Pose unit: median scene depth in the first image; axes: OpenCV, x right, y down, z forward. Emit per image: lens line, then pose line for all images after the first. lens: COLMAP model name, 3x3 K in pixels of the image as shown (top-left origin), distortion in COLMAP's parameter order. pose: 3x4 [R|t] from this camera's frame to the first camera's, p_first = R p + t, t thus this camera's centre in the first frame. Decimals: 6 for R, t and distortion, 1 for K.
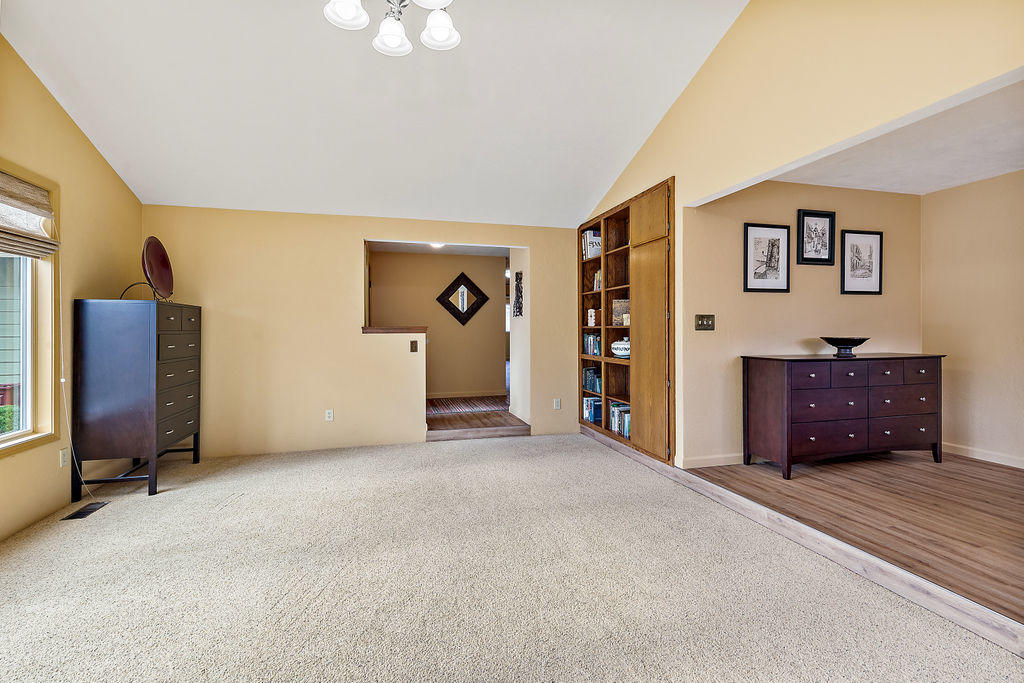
lens RADIAL K [[467.9, 0, 512.3], [0, 467.9, 316.4], [0, 0, 1]] dist [0.003559, 0.000221]
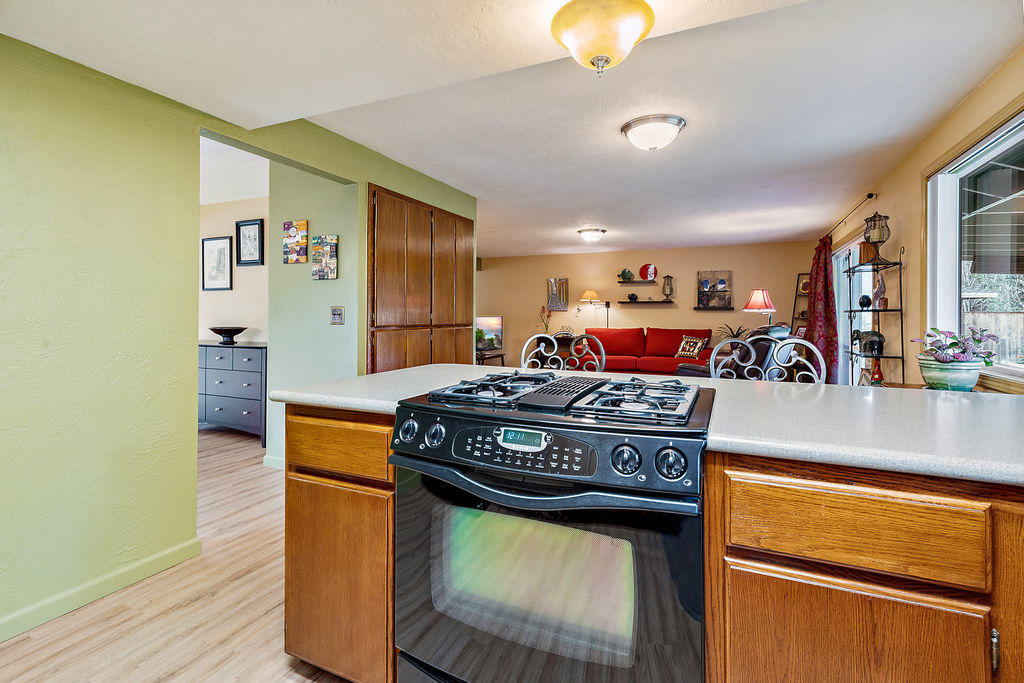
lens RADIAL K [[467.9, 0, 512.3], [0, 467.9, 316.4], [0, 0, 1]] dist [0.003559, 0.000221]
pose [[0.761182, 0.004562, -0.648522, 1.983335], [-0.004738, 0.999988, 0.001474, 0.012845], [0.648521, 0.001951, 0.761194, 0.553524]]
